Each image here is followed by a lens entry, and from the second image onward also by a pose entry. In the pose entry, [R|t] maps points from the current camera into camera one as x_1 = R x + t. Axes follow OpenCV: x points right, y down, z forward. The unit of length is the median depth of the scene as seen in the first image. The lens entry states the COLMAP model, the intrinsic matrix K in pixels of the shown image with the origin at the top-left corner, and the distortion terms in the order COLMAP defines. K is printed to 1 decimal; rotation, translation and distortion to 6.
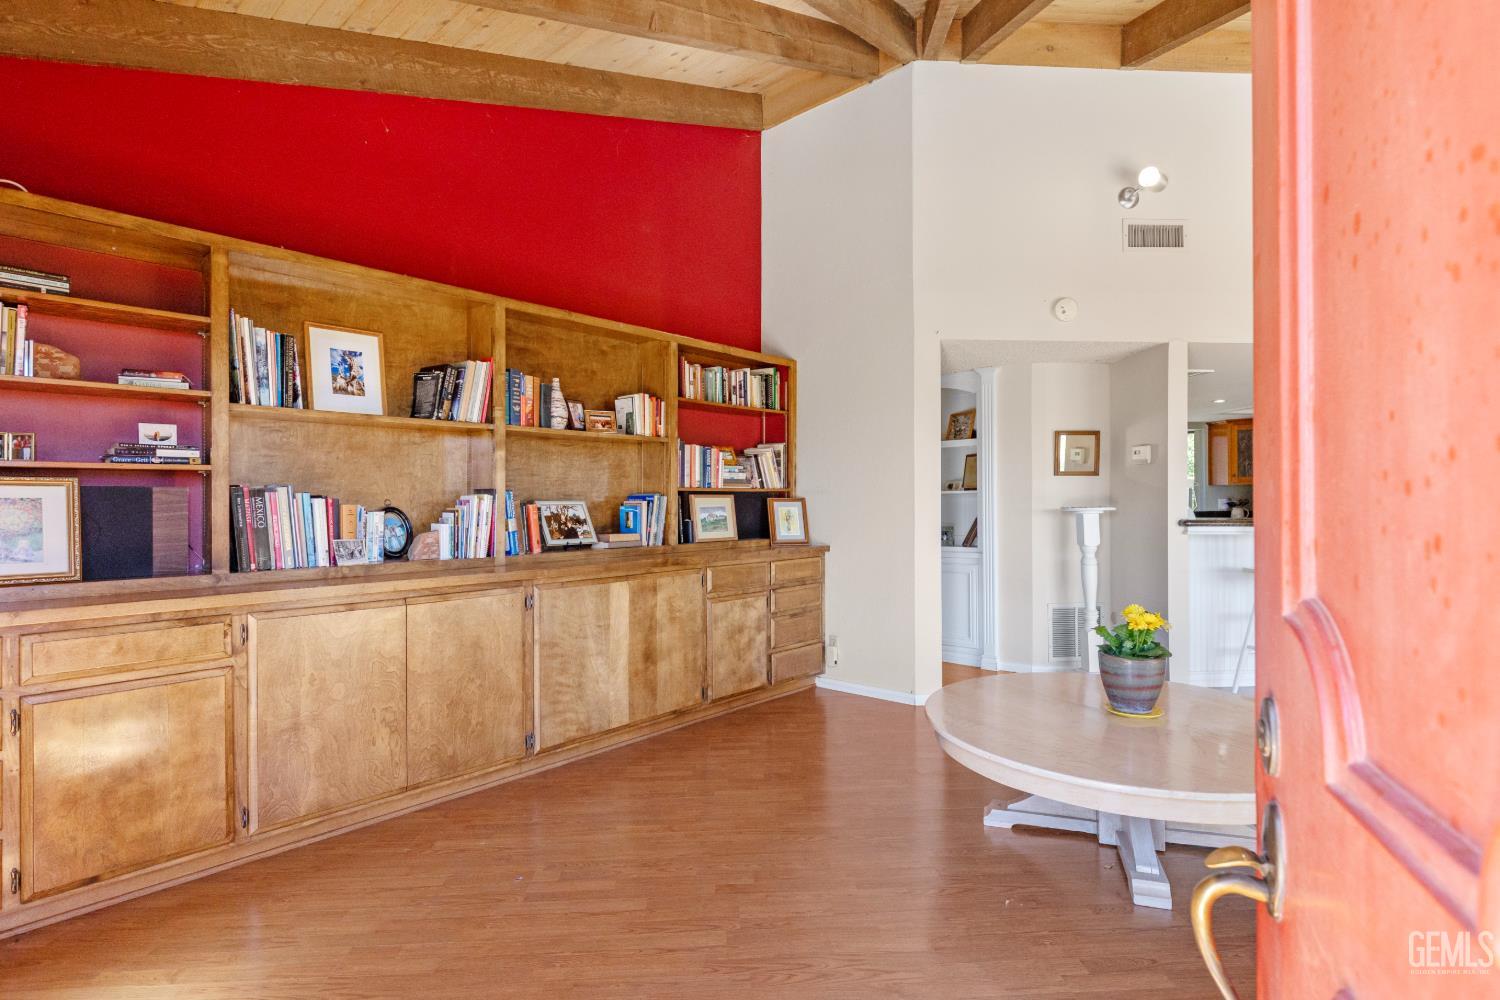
lens RADIAL K [[740.5, 0, 752.3], [0, 740.5, 502.4], [0, 0, 1]] dist [-0.003618, 0.003537]
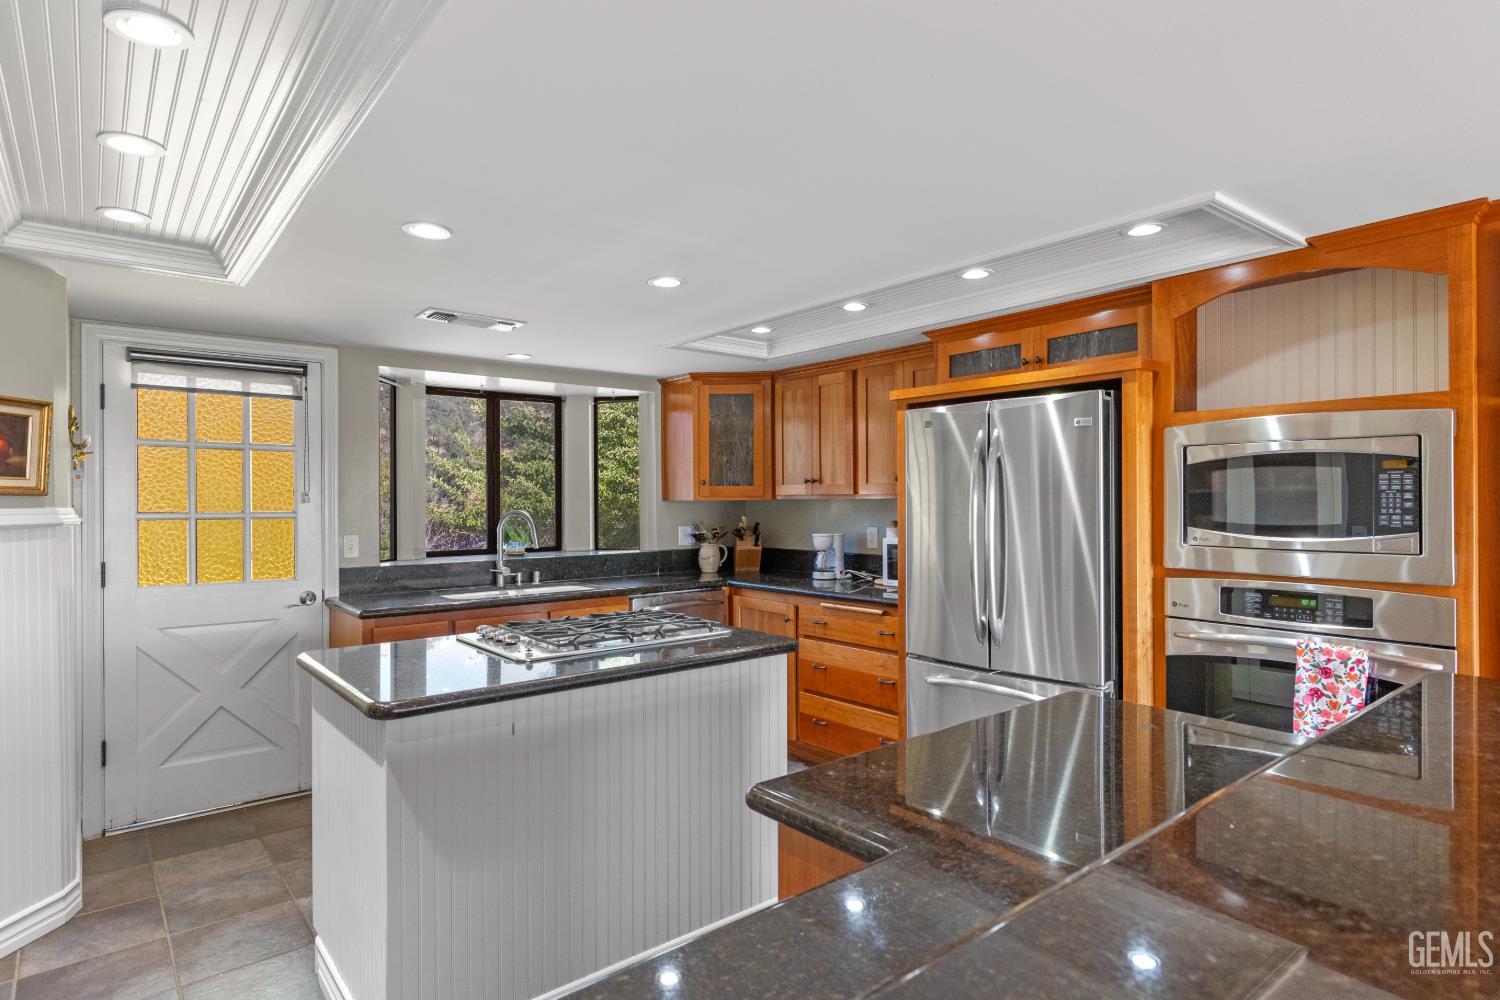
lens RADIAL K [[844.1, 0, 751.7], [0, 844.1, 489.4], [0, 0, 1]] dist [0.006567, 0.001480]
pose [[0.795740, 0.001412, 0.605637, 0.551112], [0.007293, 0.999902, -0.011913, -0.041660], [-0.605594, 0.013896, 0.795652, 0.877642]]
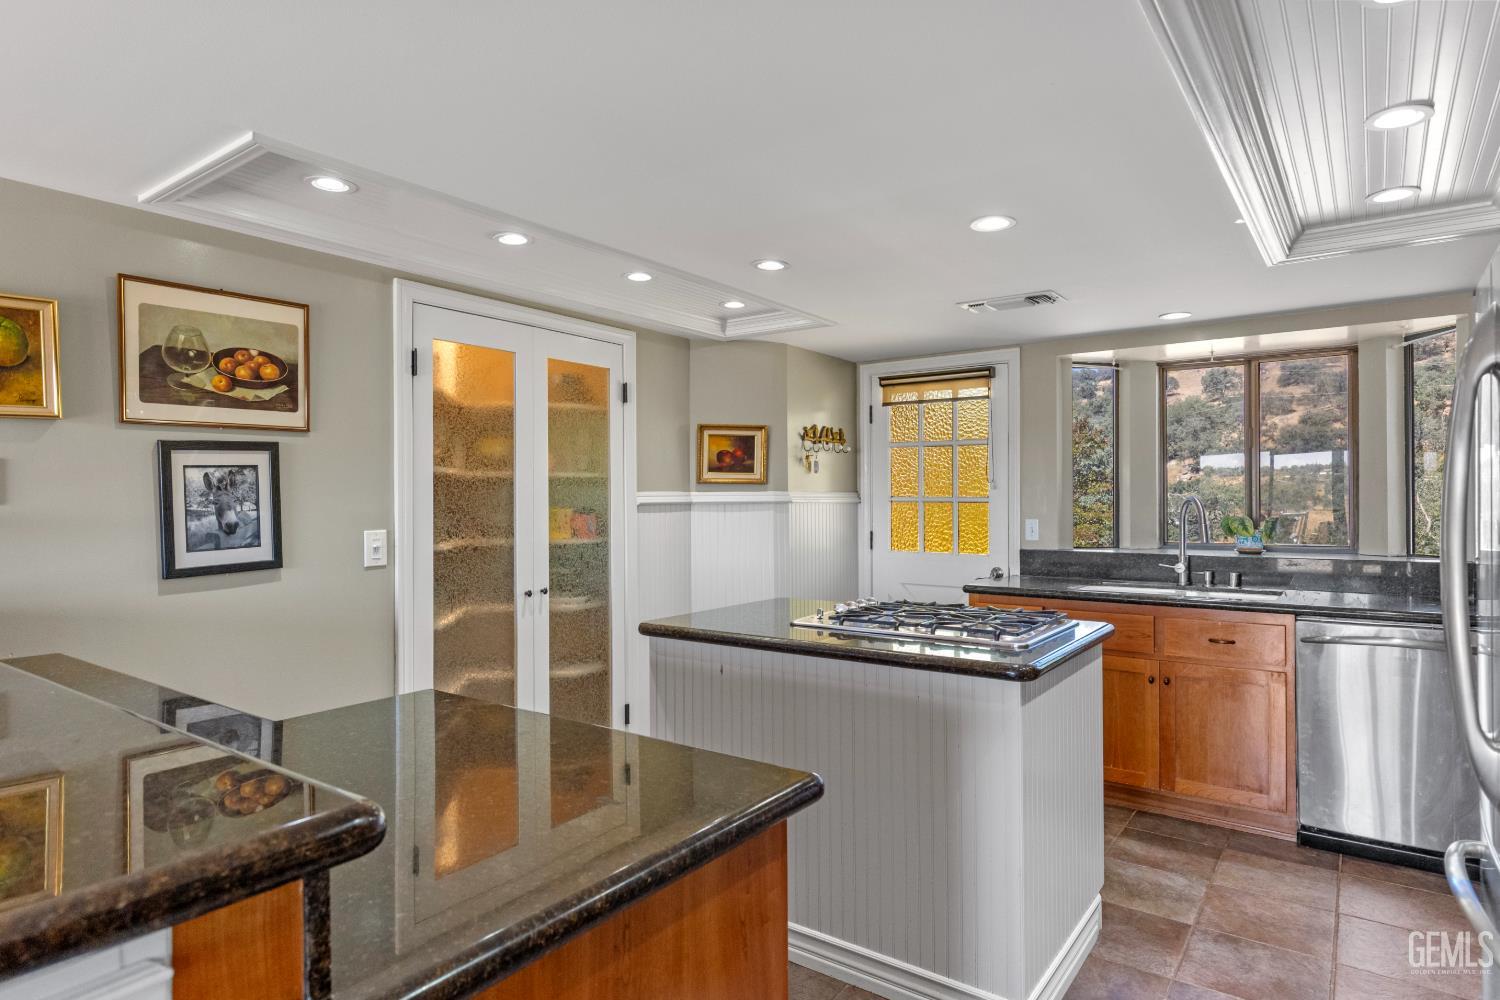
lens RADIAL K [[844.1, 0, 746.6], [0, 844.1, 506.0], [0, 0, 1]] dist [0.006567, 0.001480]
pose [[0.778949, -0.000096, -0.627087, 1.064413], [0.003427, 0.999986, 0.004104, -0.028028], [0.627077, -0.005346, 0.778939, 0.897697]]
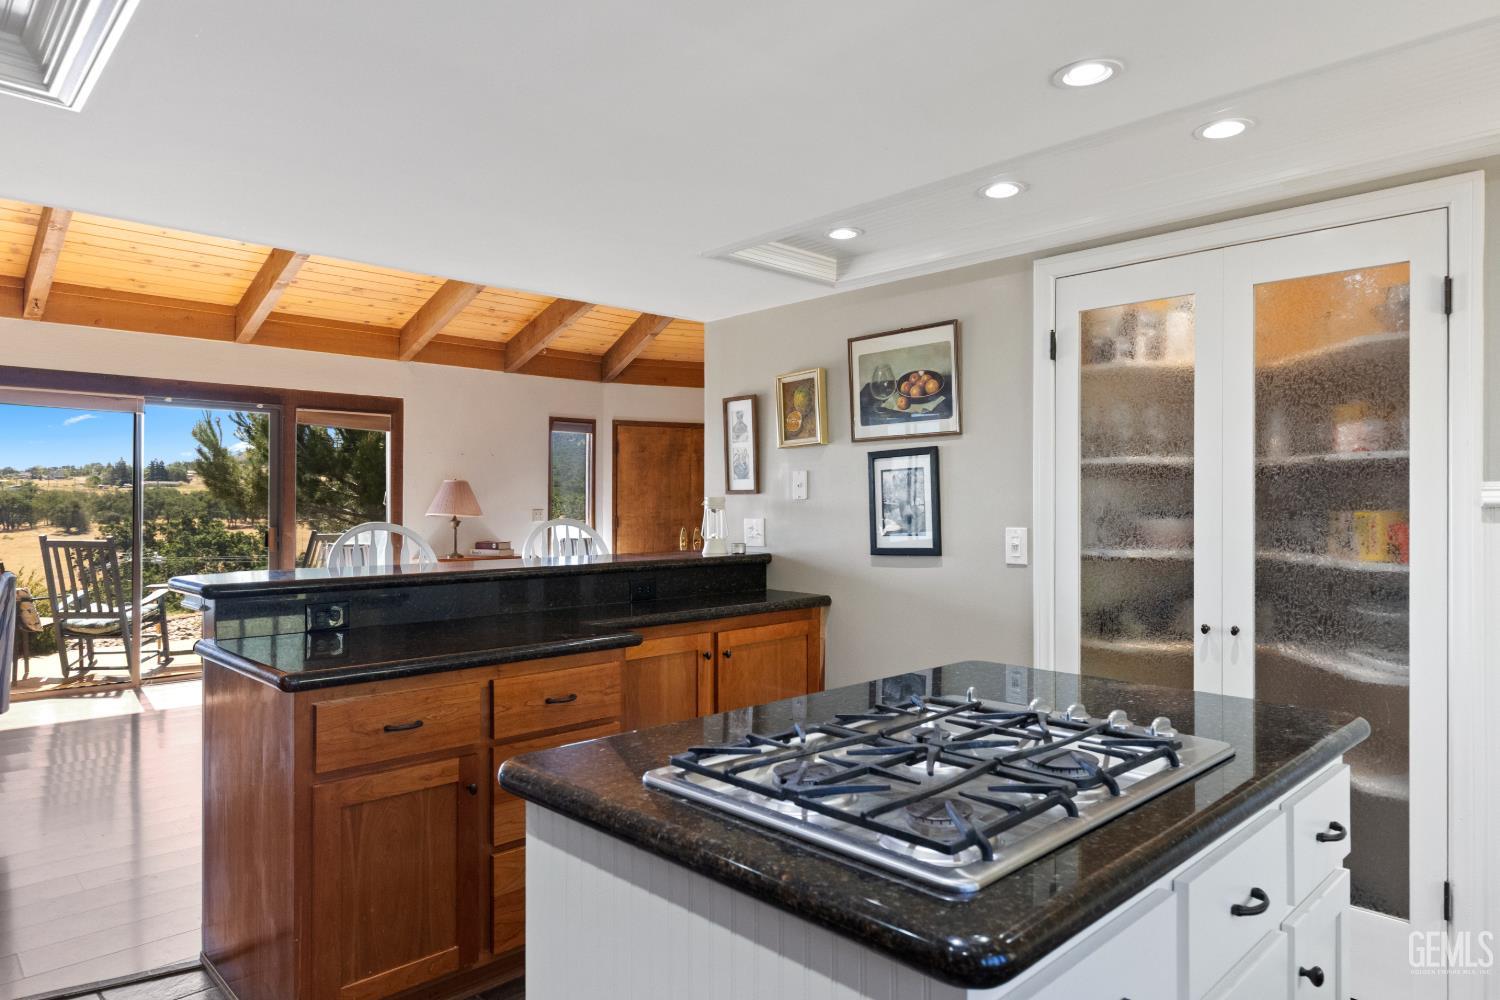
lens RADIAL K [[912.7, 0, 739.2], [0, 912.7, 497.3], [0, 0, 1]] dist [0.003050, -0.000598]
pose [[-0.748220, -0.001985, -0.663448, 1.047776], [-0.002567, 0.999997, -0.000097, -0.029442], [0.663446, 0.001631, -0.748222, 1.516636]]
